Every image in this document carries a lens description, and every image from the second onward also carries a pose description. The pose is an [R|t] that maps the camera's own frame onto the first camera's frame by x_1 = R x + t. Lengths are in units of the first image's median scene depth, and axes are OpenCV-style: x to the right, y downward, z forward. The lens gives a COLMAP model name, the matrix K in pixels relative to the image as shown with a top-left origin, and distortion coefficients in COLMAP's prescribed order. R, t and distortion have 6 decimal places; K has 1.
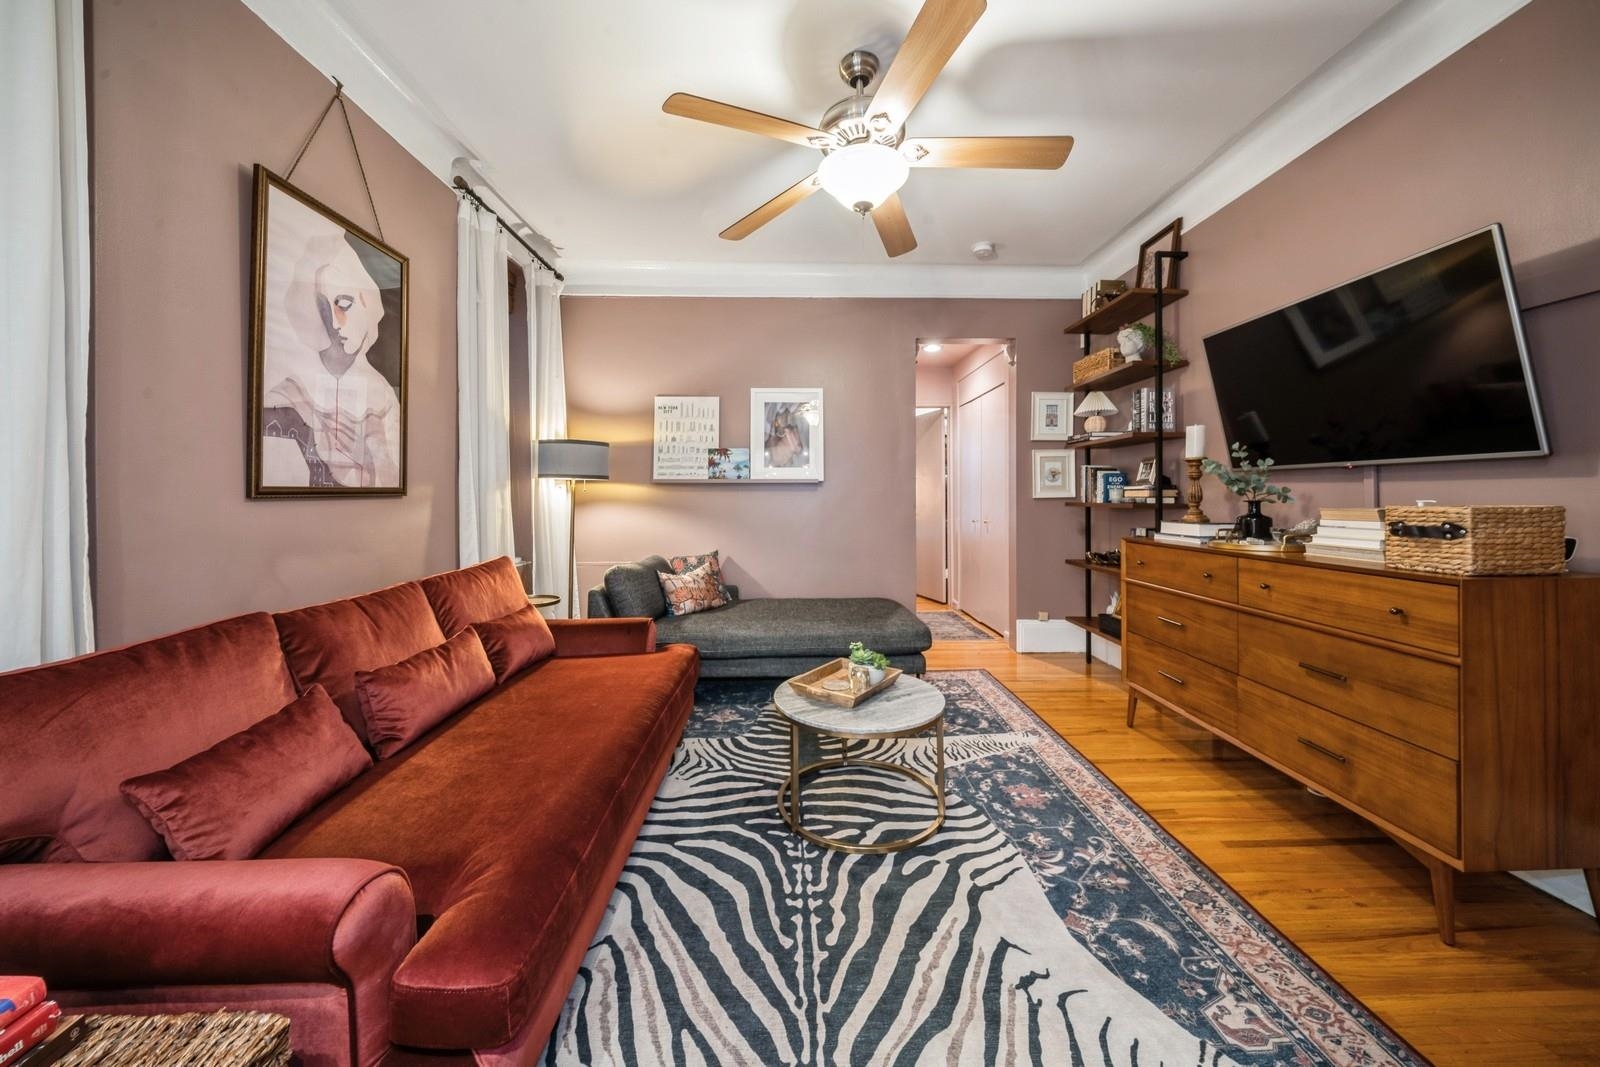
lens RADIAL K [[552.7, 0, 810.9], [0, 552.7, 494.4], [0, 0, 1]] dist [-0.005537, -0.000071]
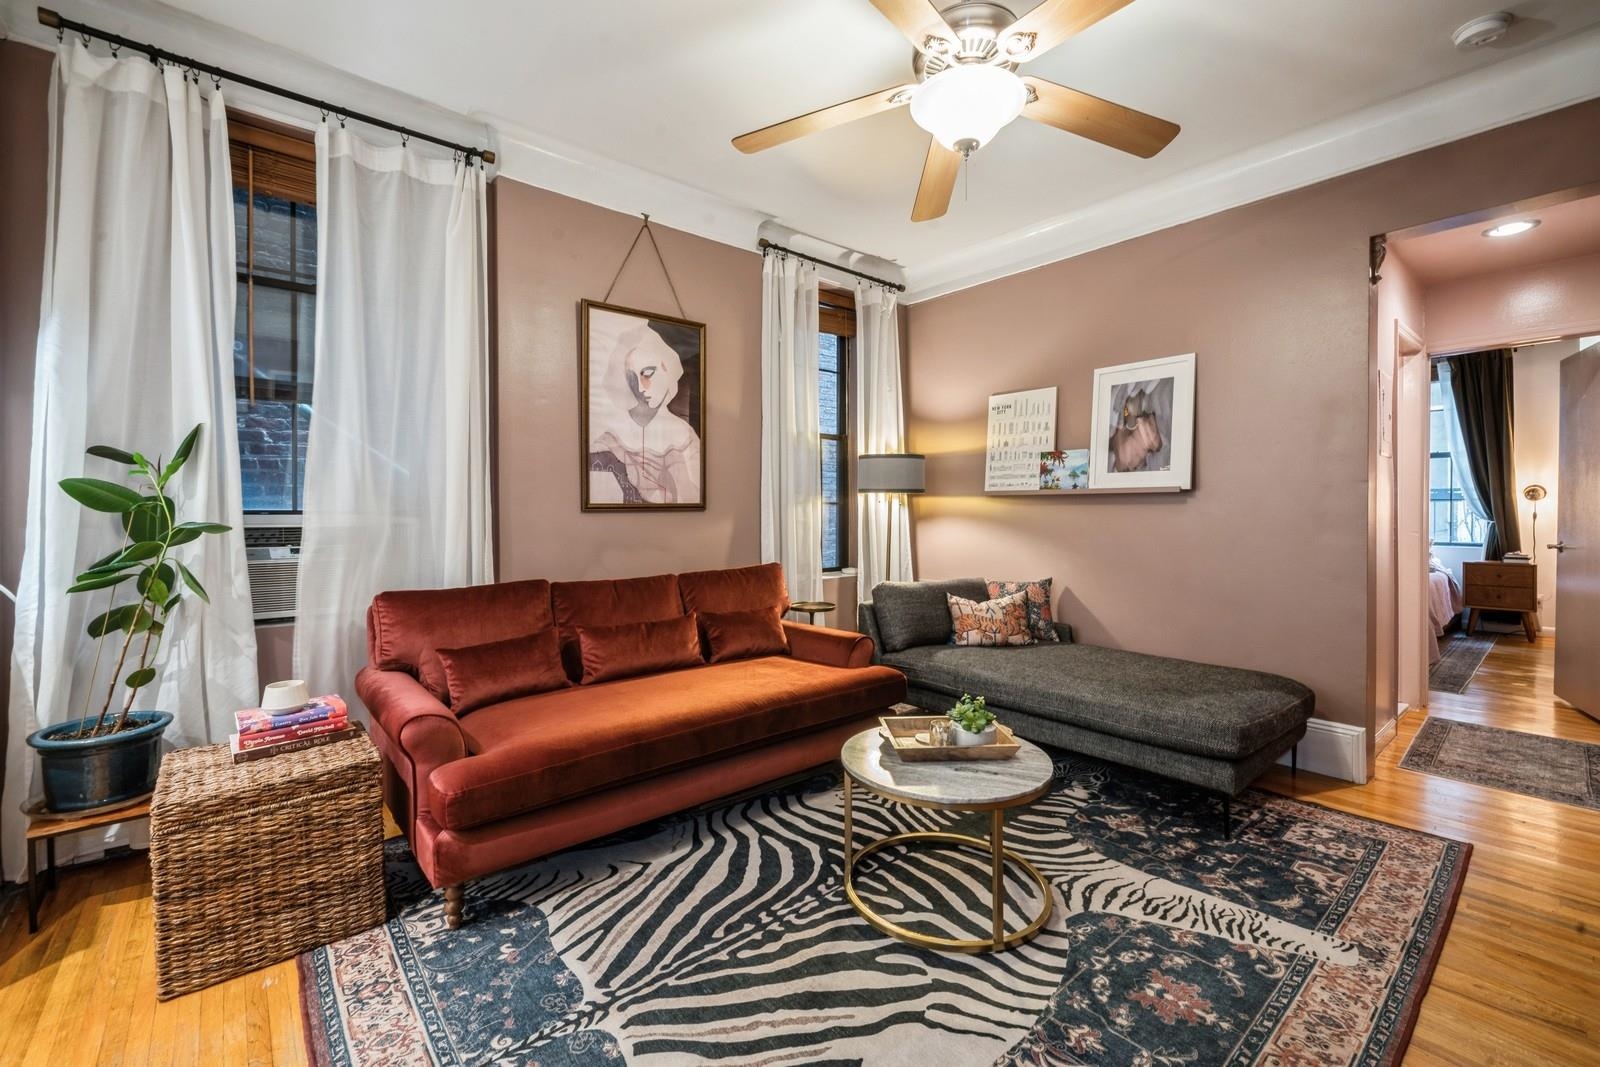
lens RADIAL K [[677.9, 0, 827.2], [0, 677.9, 515.7], [0, 0, 1]] dist [-0.001882, -0.000004]
pose [[0.640045, 0.007982, -0.768296, 0.763611], [0.000160, 0.999945, 0.010522, -0.000504], [0.768337, -0.006857, 0.640008, 0.237393]]
